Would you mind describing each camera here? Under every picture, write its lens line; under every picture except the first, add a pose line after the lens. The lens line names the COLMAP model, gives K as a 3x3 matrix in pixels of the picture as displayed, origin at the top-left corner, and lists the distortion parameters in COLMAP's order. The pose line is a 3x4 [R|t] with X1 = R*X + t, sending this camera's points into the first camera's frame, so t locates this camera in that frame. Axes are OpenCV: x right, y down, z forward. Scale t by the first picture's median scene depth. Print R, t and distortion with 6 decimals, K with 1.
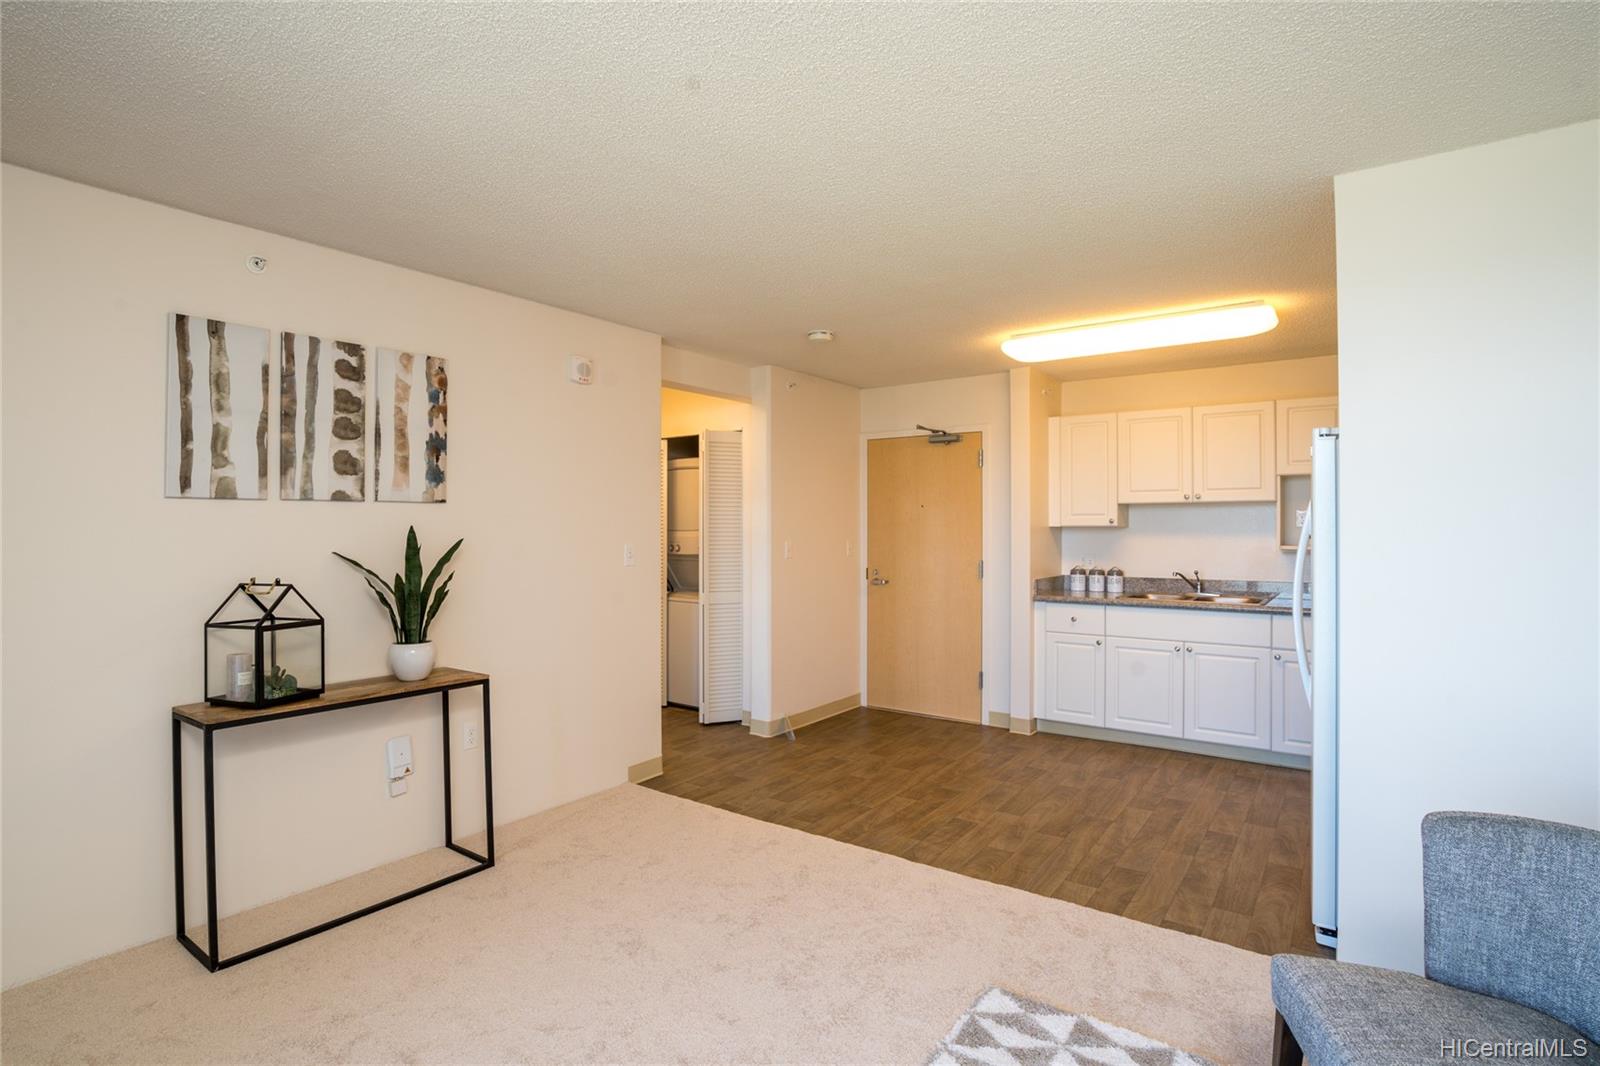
lens RADIAL K [[753.4, 0, 801.2], [0, 753.4, 511.2], [0, 0, 1]] dist [-0.002522, 0.000243]
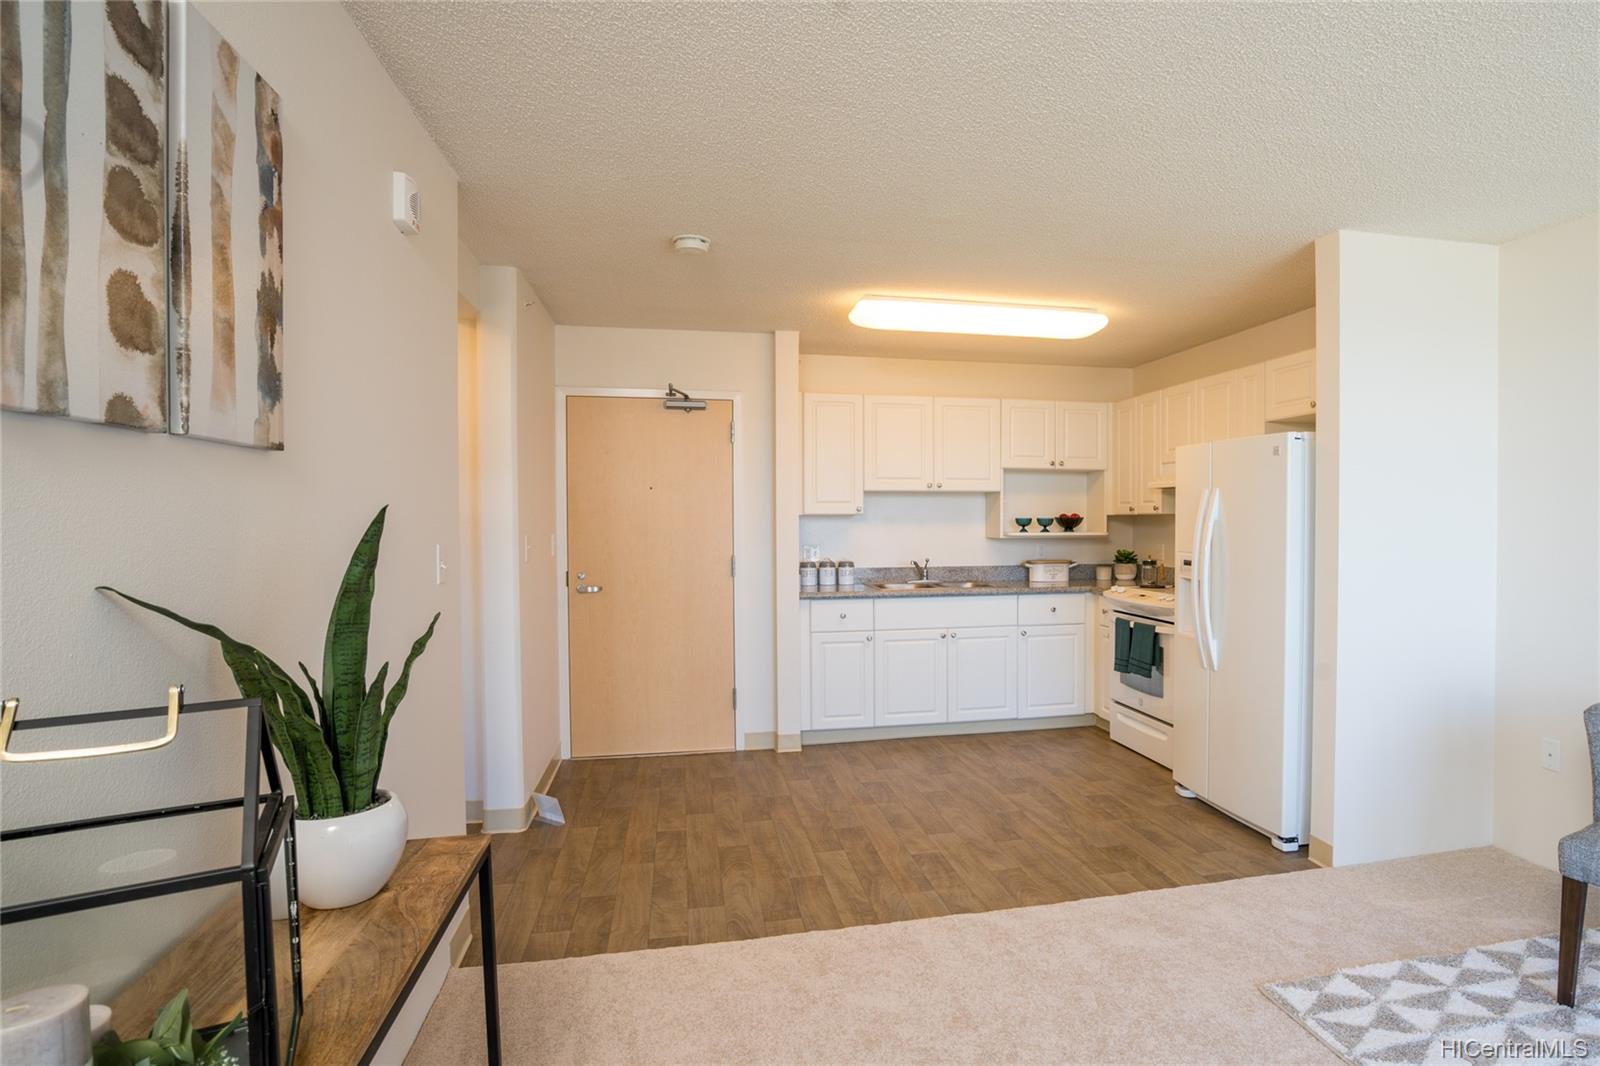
lens RADIAL K [[811.7, 0, 1067.6], [0, 811.7, 529.1], [0, 0, 1]] dist [-0.057816, 0.026750]
pose [[0.666743, -0.011565, 0.745198, -0.295853], [-0.015586, 0.999445, 0.029455, 0.007162], [-0.745125, -0.031253, 0.666192, 0.230001]]
